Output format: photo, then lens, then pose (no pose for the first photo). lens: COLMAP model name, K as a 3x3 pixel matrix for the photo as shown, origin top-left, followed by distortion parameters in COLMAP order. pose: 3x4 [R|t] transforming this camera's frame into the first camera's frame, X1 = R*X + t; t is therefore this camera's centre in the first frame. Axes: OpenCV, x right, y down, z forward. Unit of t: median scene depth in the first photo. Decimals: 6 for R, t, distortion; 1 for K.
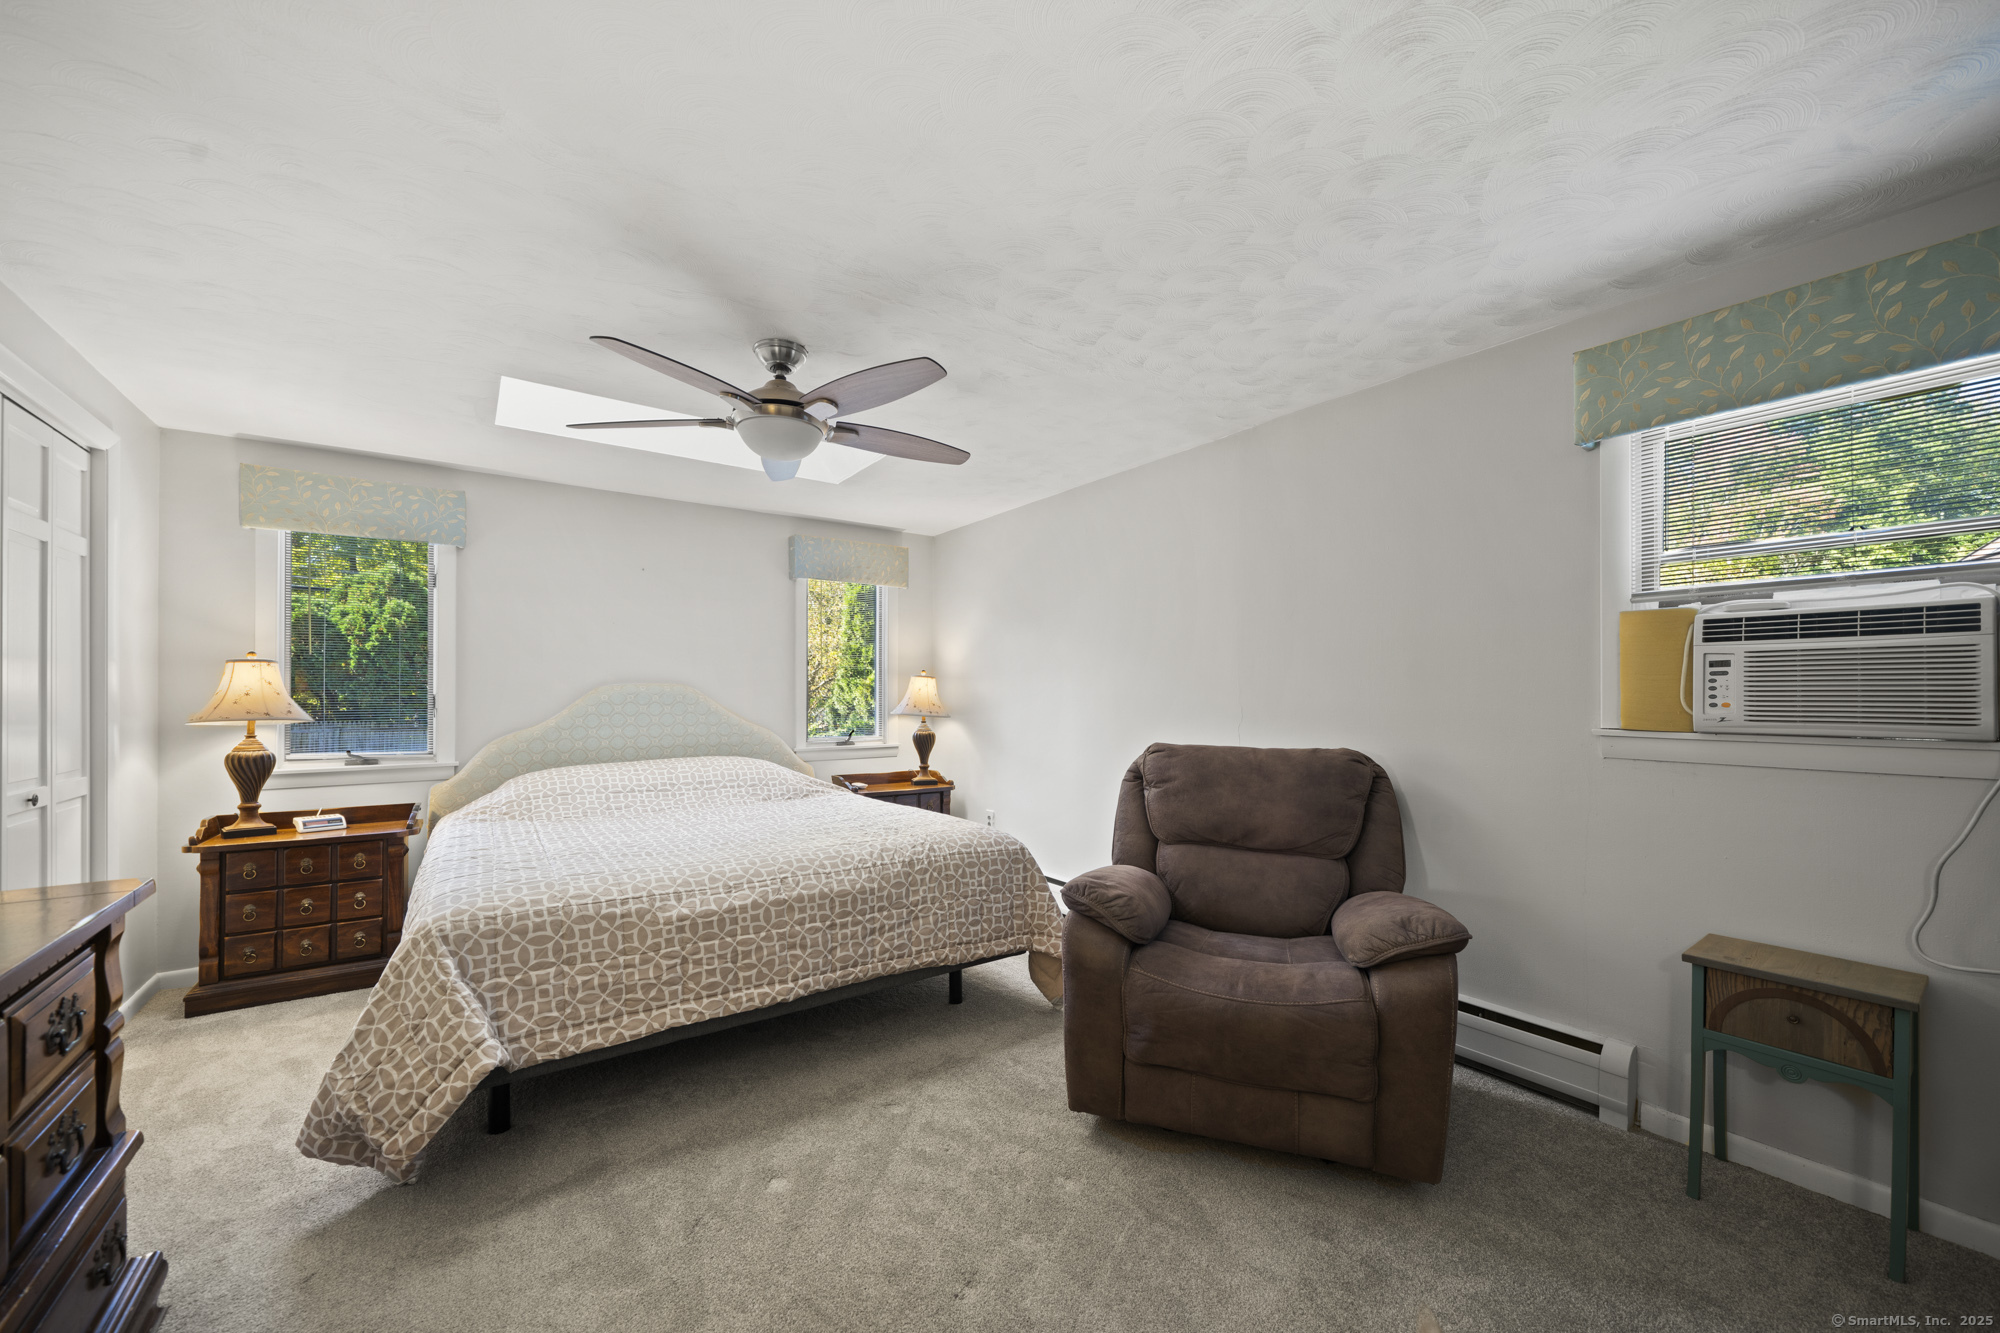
lens RADIAL K [[720.7, 0, 1005.7], [0, 720.7, 660.5], [0, 0, 1]] dist [-0.002231, -0.000115]
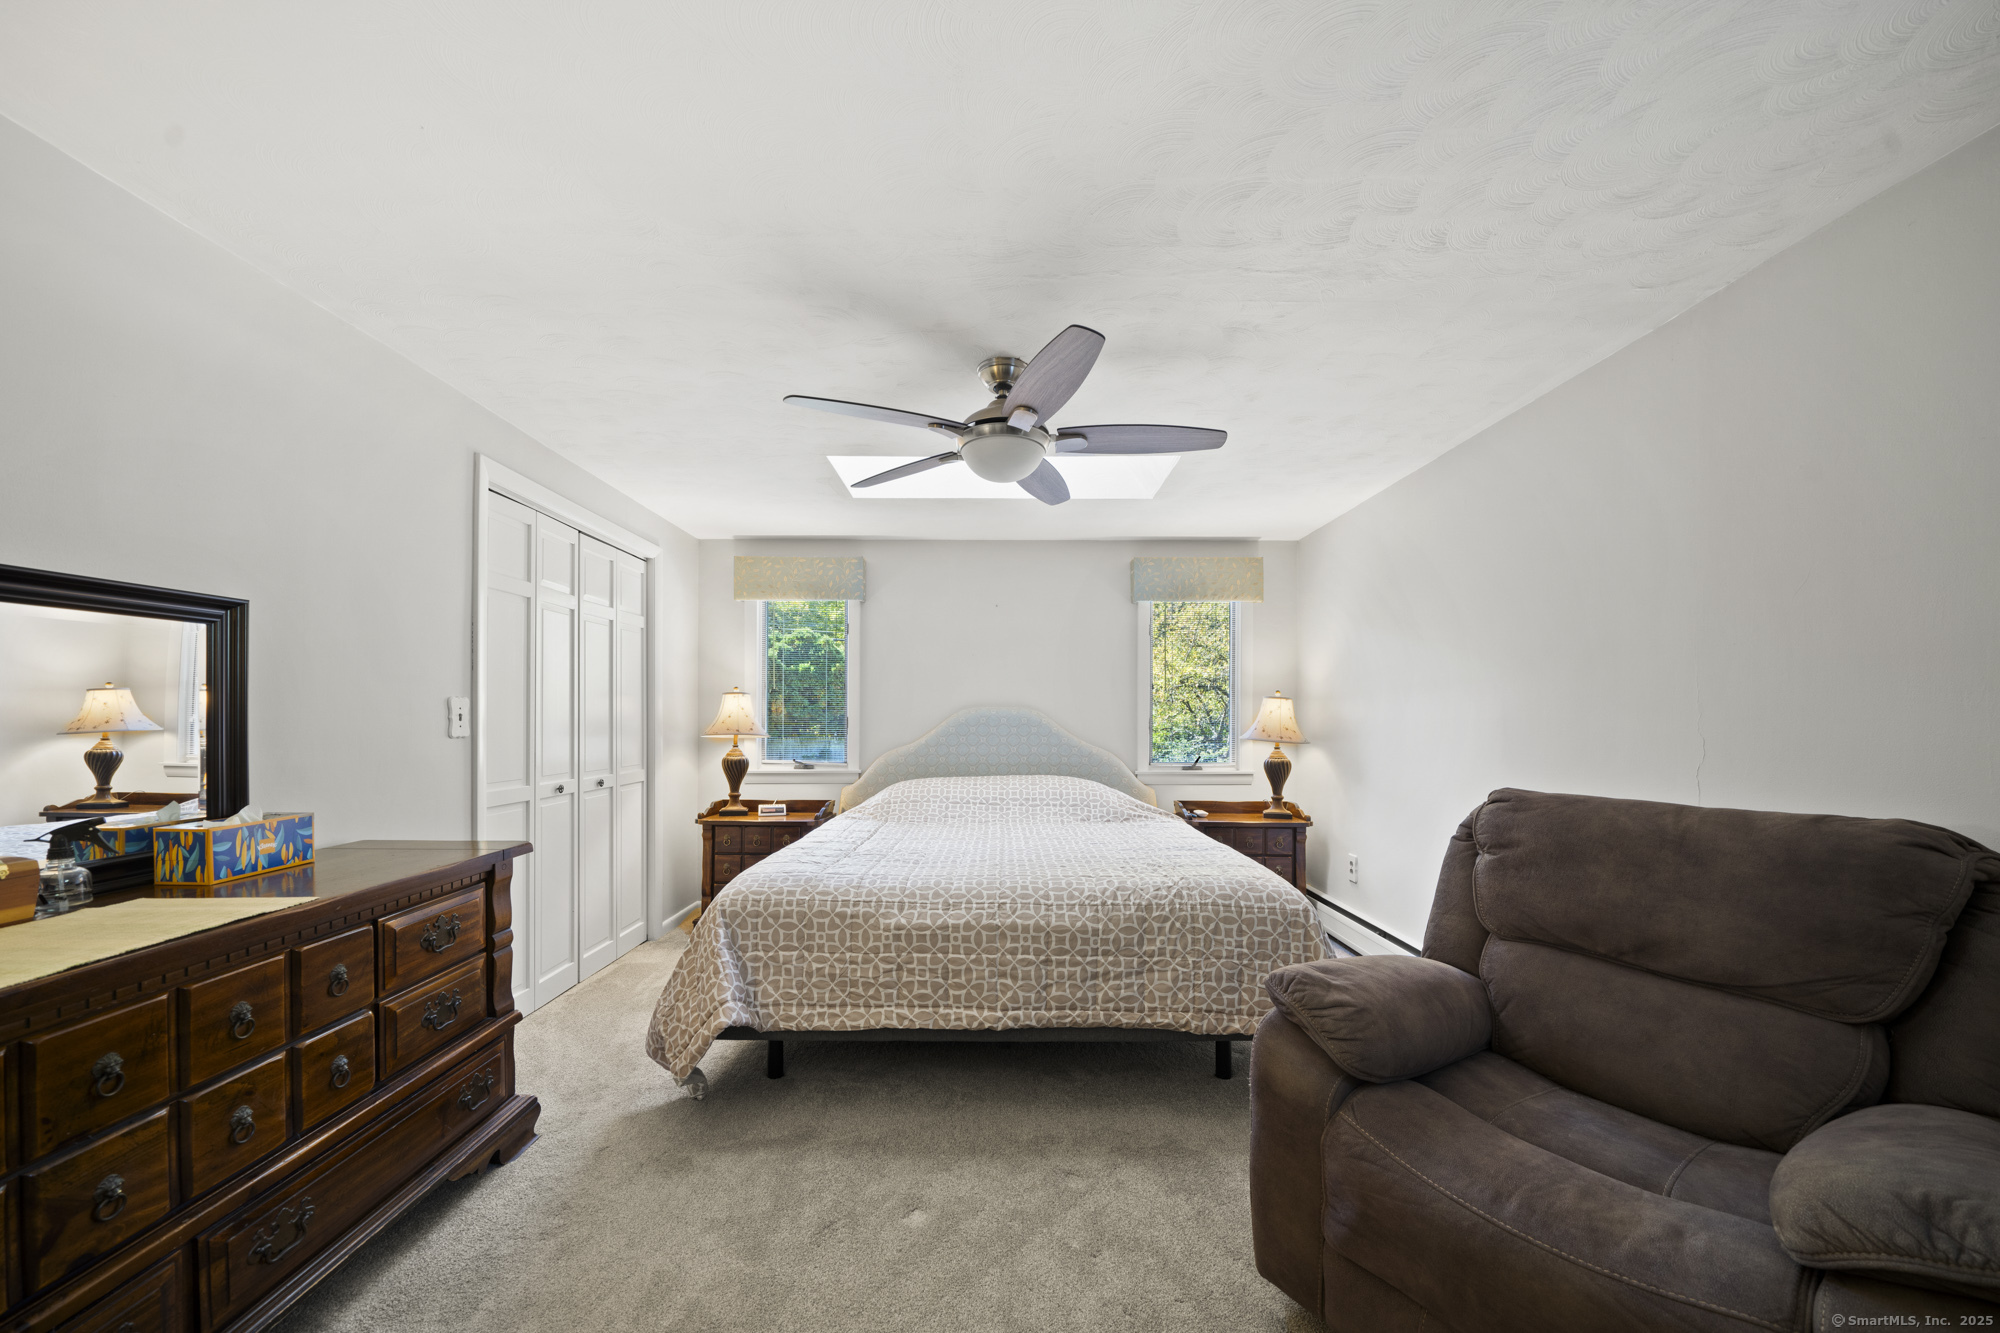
lens RADIAL K [[697.1, 0, 993.6], [0, 697.1, 694.6], [0, 0, 1]] dist [-0.006027, 0.000082]
pose [[0.821834, -0.016503, -0.569489, 0.225047], [0.024889, 0.999666, 0.006949, 0.008631], [0.569184, -0.019885, 0.821970, 0.208879]]
